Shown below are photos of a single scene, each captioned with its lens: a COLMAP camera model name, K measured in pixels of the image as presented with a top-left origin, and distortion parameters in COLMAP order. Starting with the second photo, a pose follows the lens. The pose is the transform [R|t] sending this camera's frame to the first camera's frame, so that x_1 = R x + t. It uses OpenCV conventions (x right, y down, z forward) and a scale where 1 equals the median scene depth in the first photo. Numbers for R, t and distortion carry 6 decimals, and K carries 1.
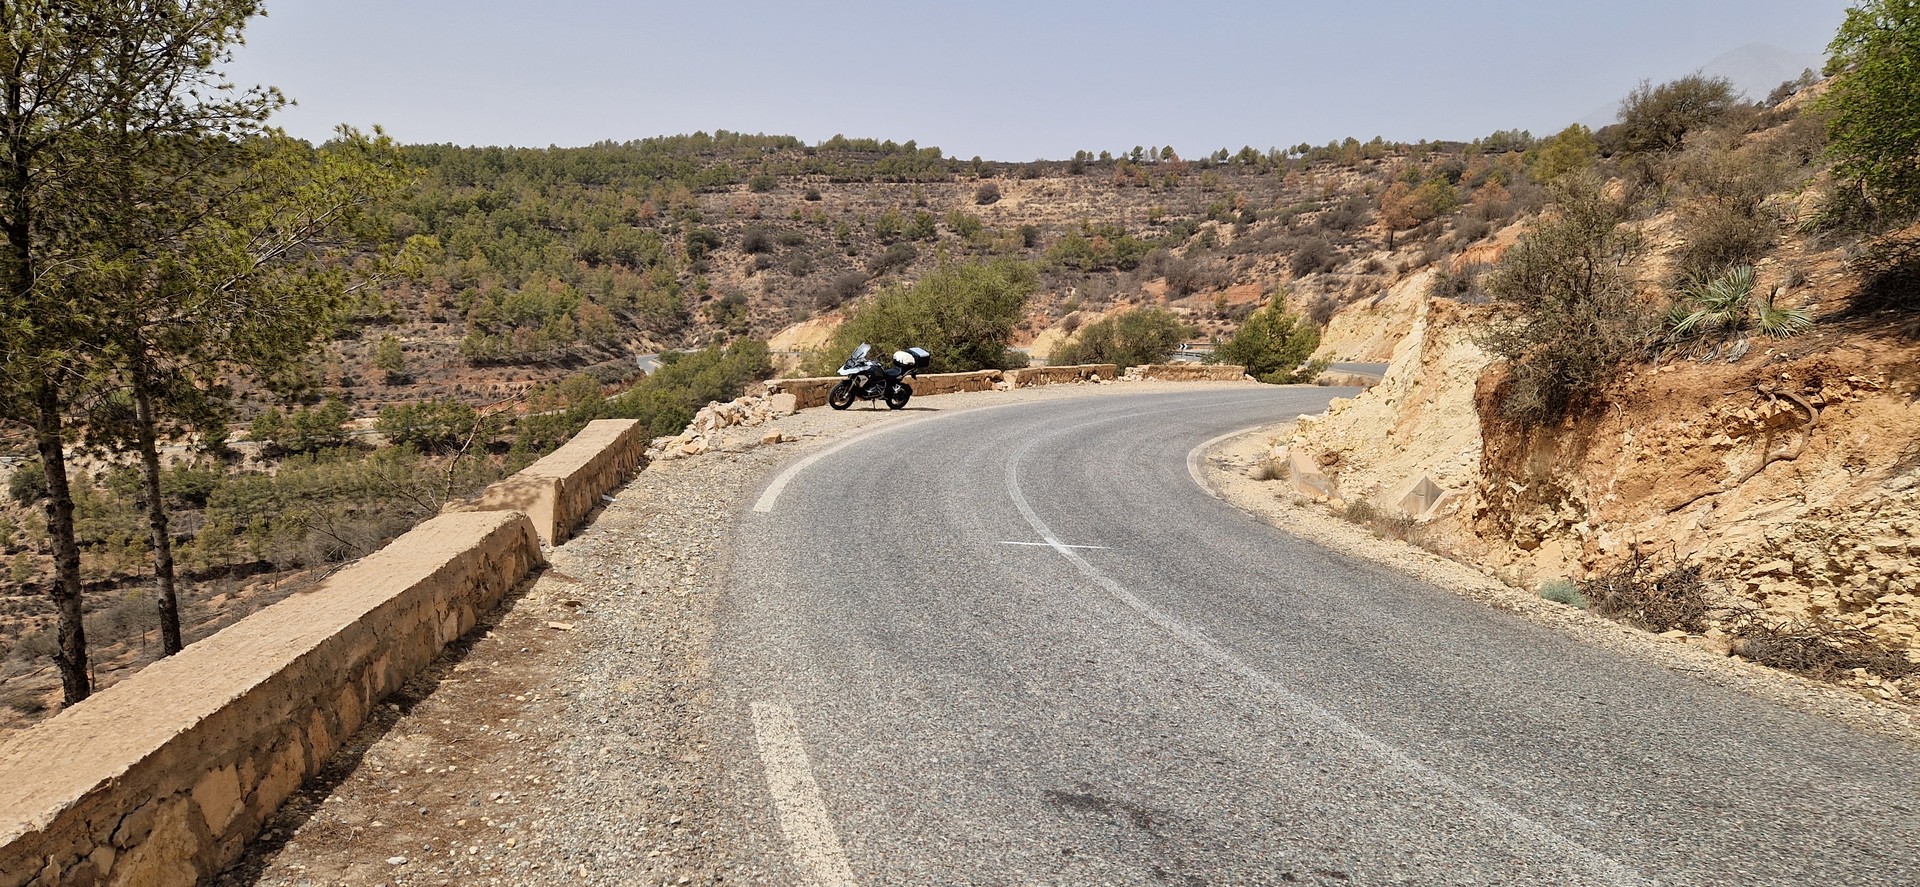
lens RADIAL K [[1281.7, 0, 988.3], [0, 1281.7, 455.8], [0, 0, 1]] dist [0.080926, -0.077096]
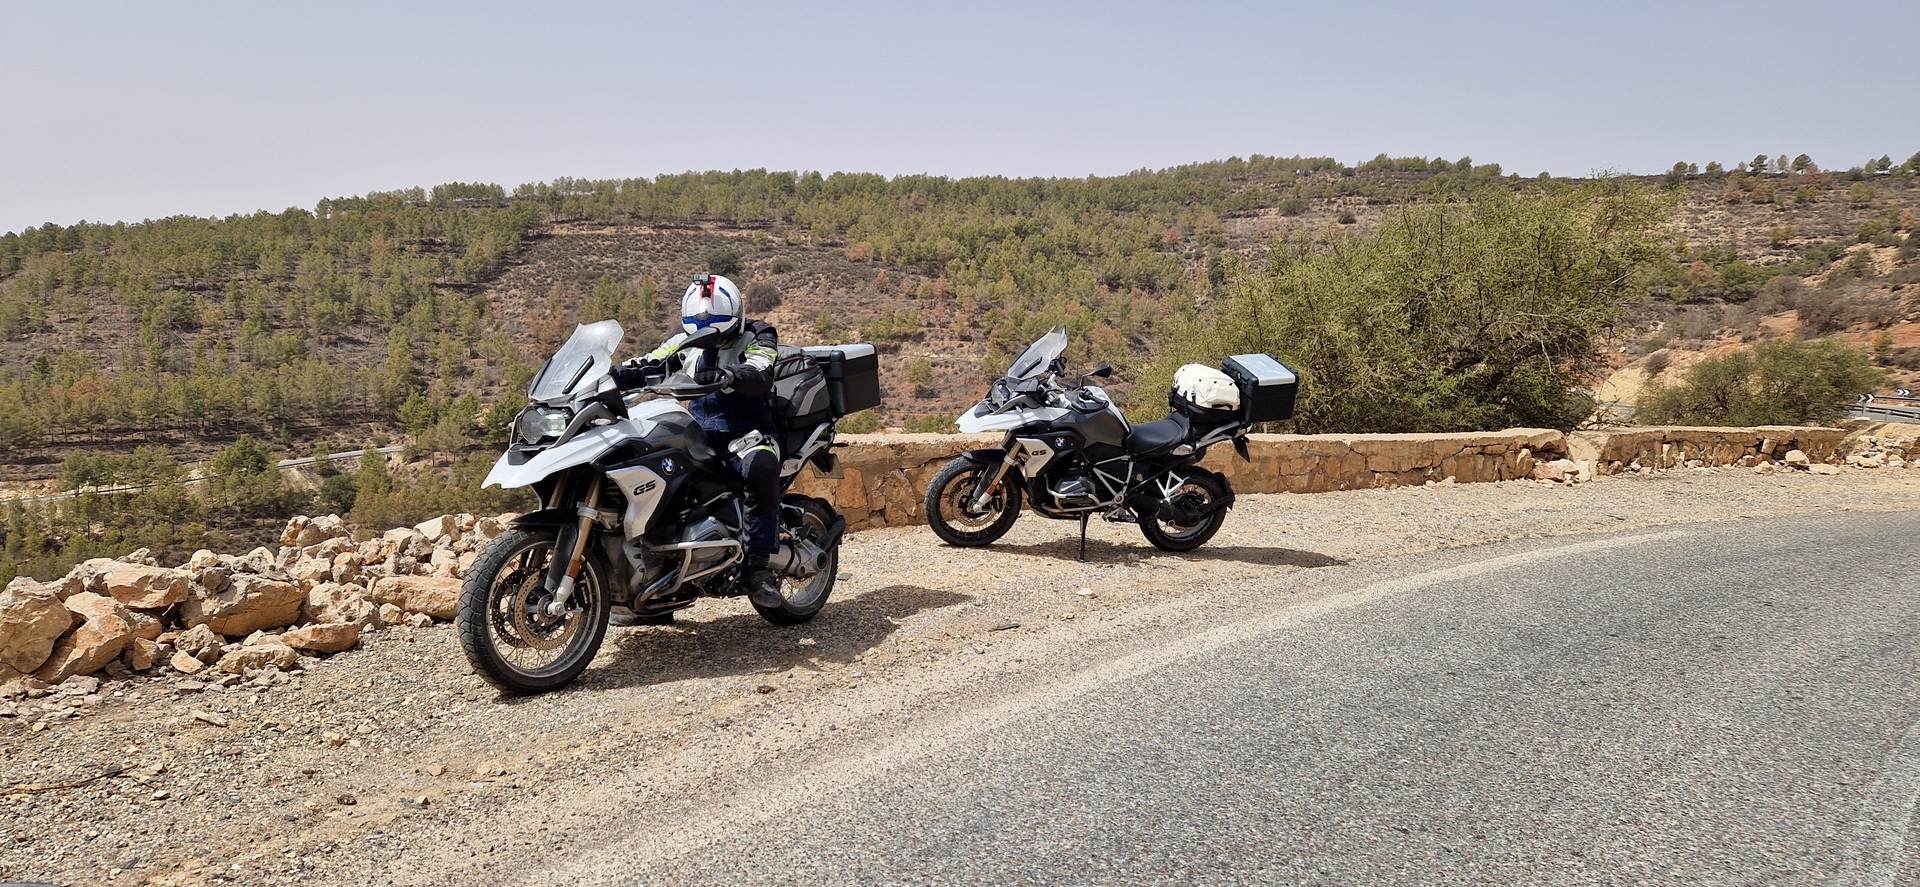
lens RADIAL K [[1279.3, 0, 962.5], [0, 1279.3, 441.9], [0, 0, 1]] dist [0.075507, -0.070119]
pose [[0.911761, 0.065079, -0.405533, 0.000402], [-0.078338, 0.996796, -0.016165, -0.005087], [0.403181, 0.046508, 0.913938, 0.066209]]
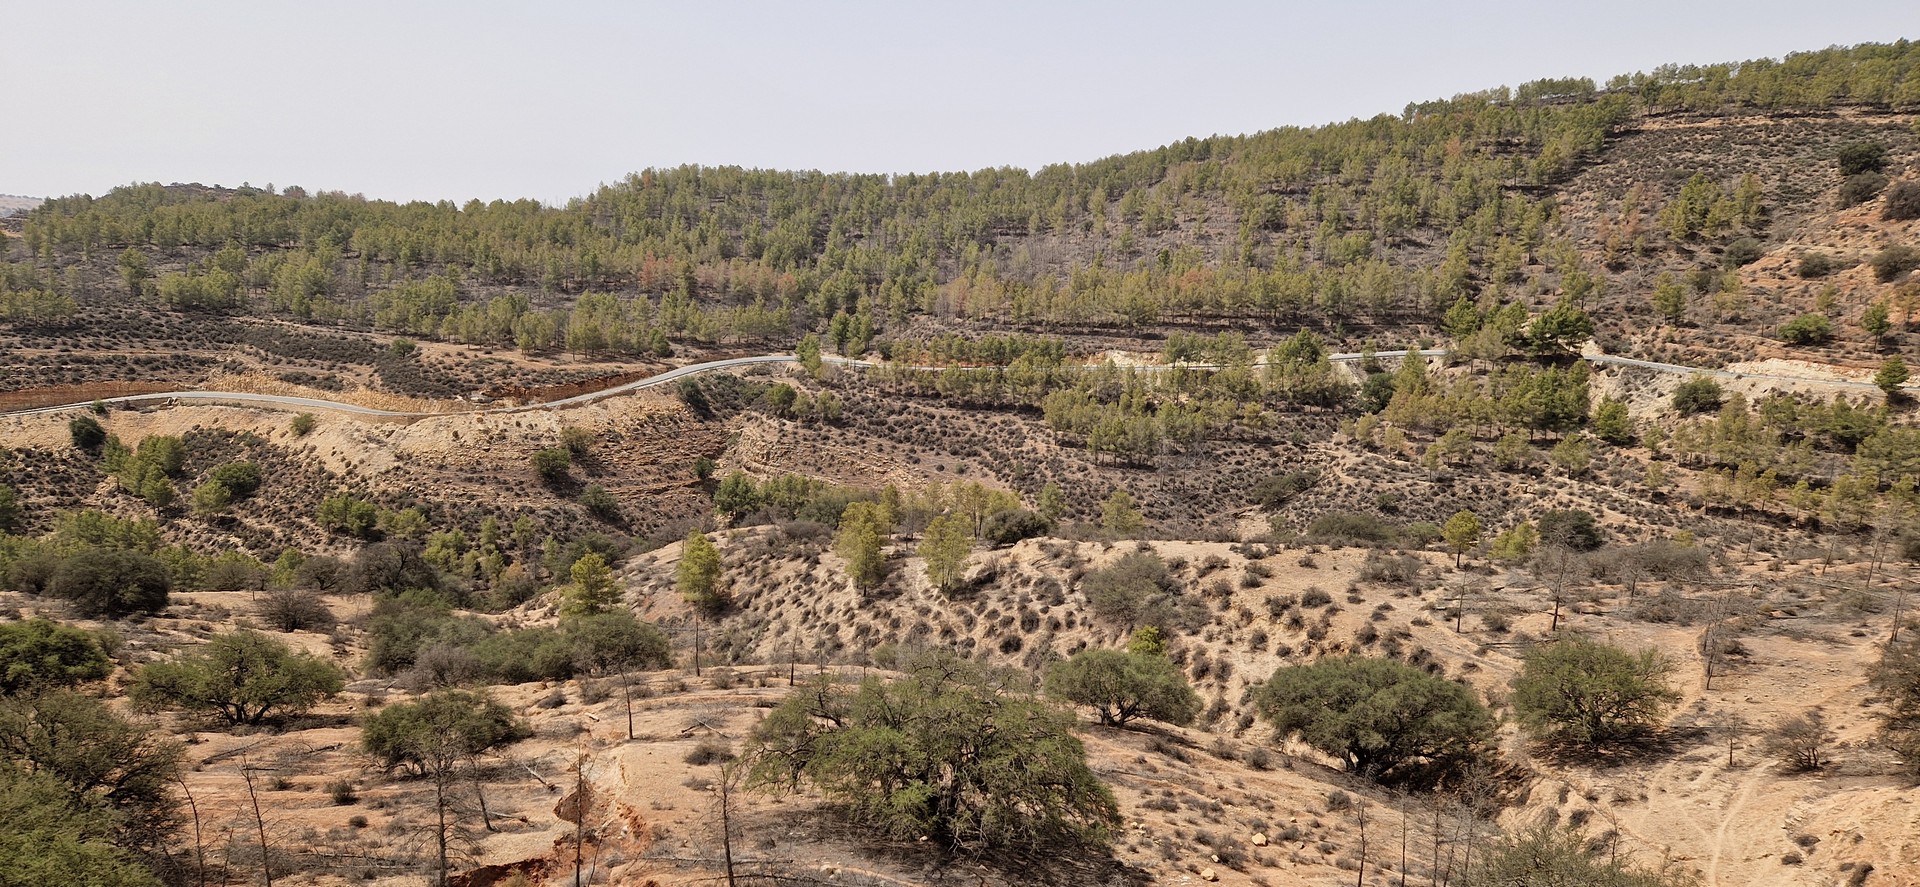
lens RADIAL K [[1279.3, 0, 978.0], [0, 1279.3, 425.4], [0, 0, 1]] dist [0.075507, -0.070119]
pose [[0.363114, 0.185410, -0.913111, -0.007072], [-0.153383, 0.978526, 0.137697, -0.010013], [0.919033, 0.090056, 0.383755, 0.099367]]
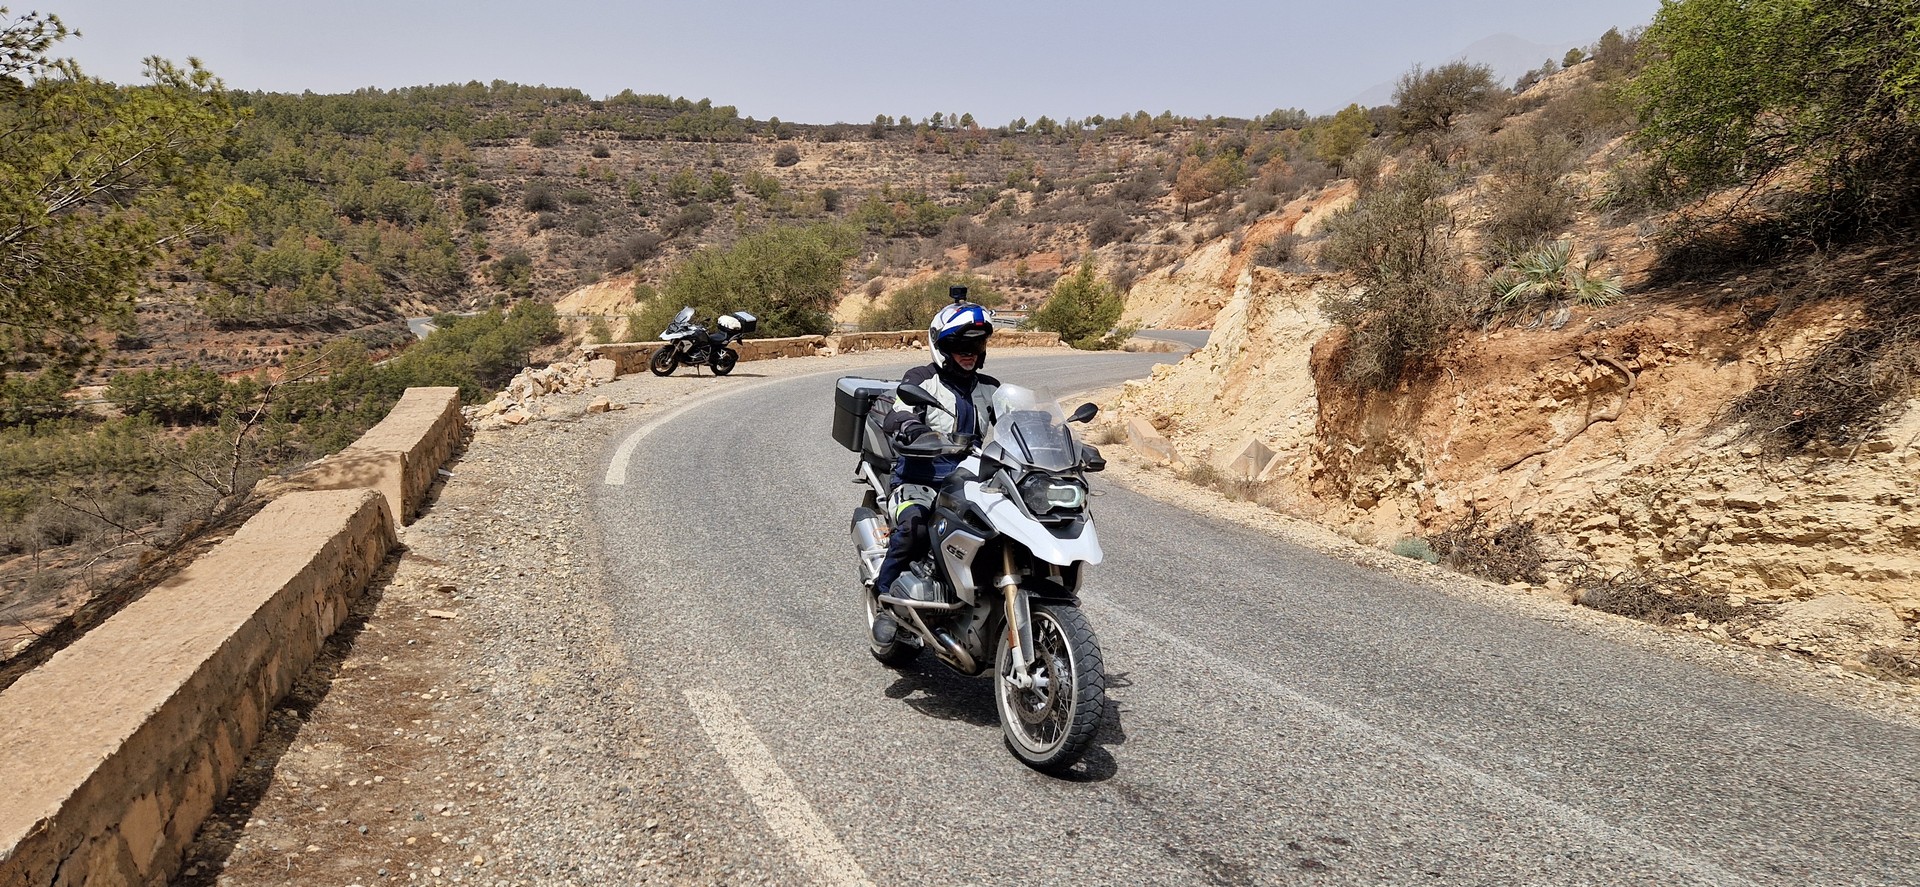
lens RADIAL K [[1281.7, 0, 989.8], [0, 1281.7, 439.3], [0, 0, 1]] dist [0.080926, -0.077096]
pose [[0.987950, -0.010357, 0.154425, -0.002118], [0.008230, 0.999862, 0.014406, -0.000051], [-0.154553, -0.012961, 0.987899, 0.000830]]
